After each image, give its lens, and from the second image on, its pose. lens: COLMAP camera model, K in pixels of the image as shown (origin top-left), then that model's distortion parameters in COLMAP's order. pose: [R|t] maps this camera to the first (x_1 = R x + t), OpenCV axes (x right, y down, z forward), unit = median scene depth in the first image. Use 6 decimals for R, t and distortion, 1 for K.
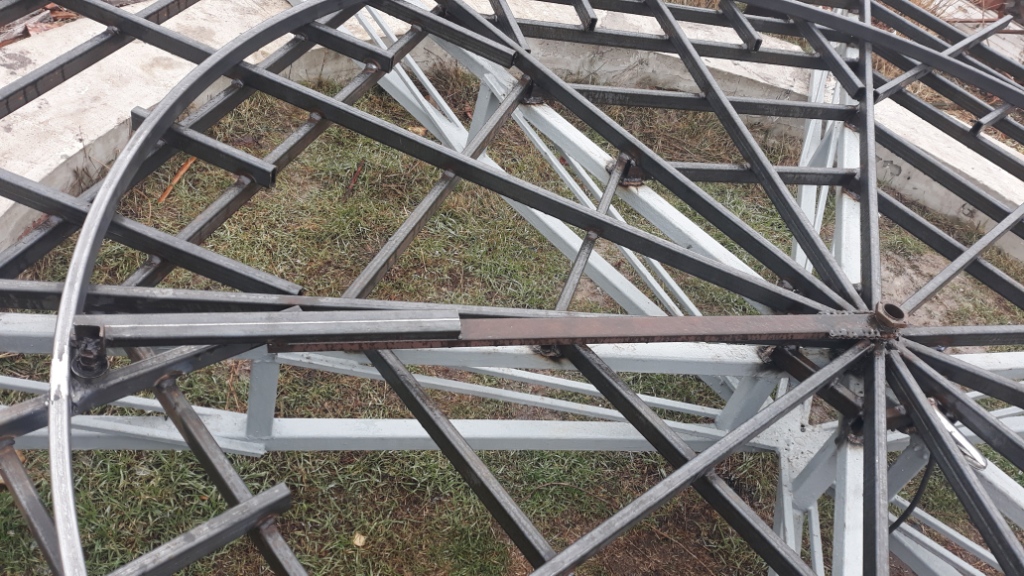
lens RADIAL K [[866.8, 0, 543.6], [0, 866.8, 286.5], [0, 0, 1]] dist [-0.006977, 0.006088]
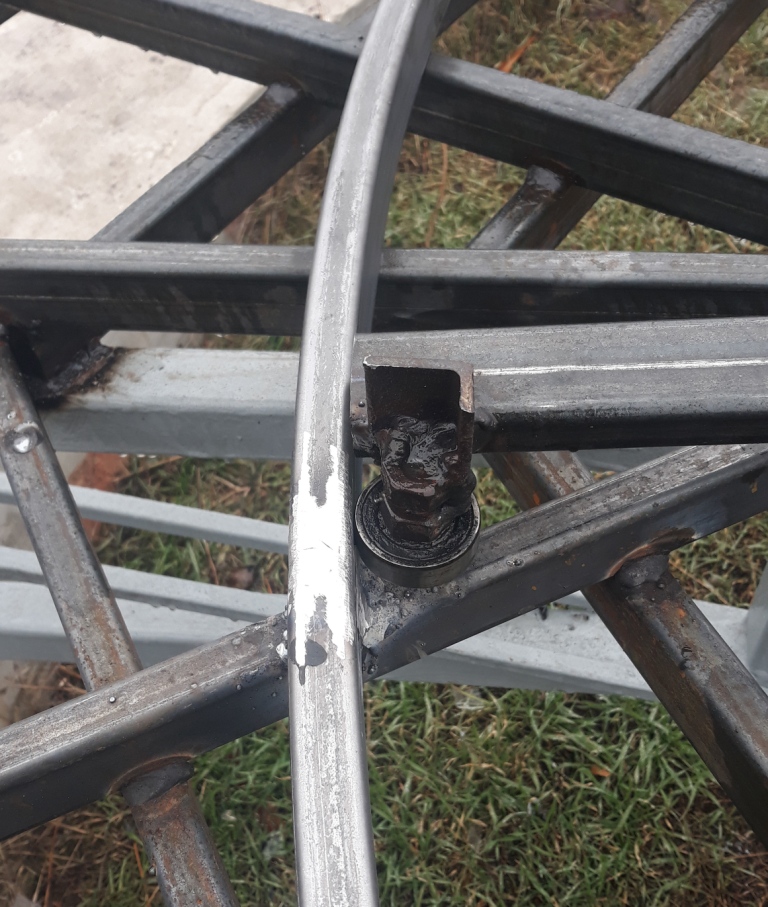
lens RADIAL K [[1196.9, 0, 384.0], [0, 1196.9, 453.5], [0, 0, 1]] dist [0.023770, -0.000797]
pose [[0.908220, 0.004425, -0.418469, -0.275552], [0.035843, 0.995447, 0.088317, 0.027465], [0.416955, -0.095211, 0.903927, 0.482575]]
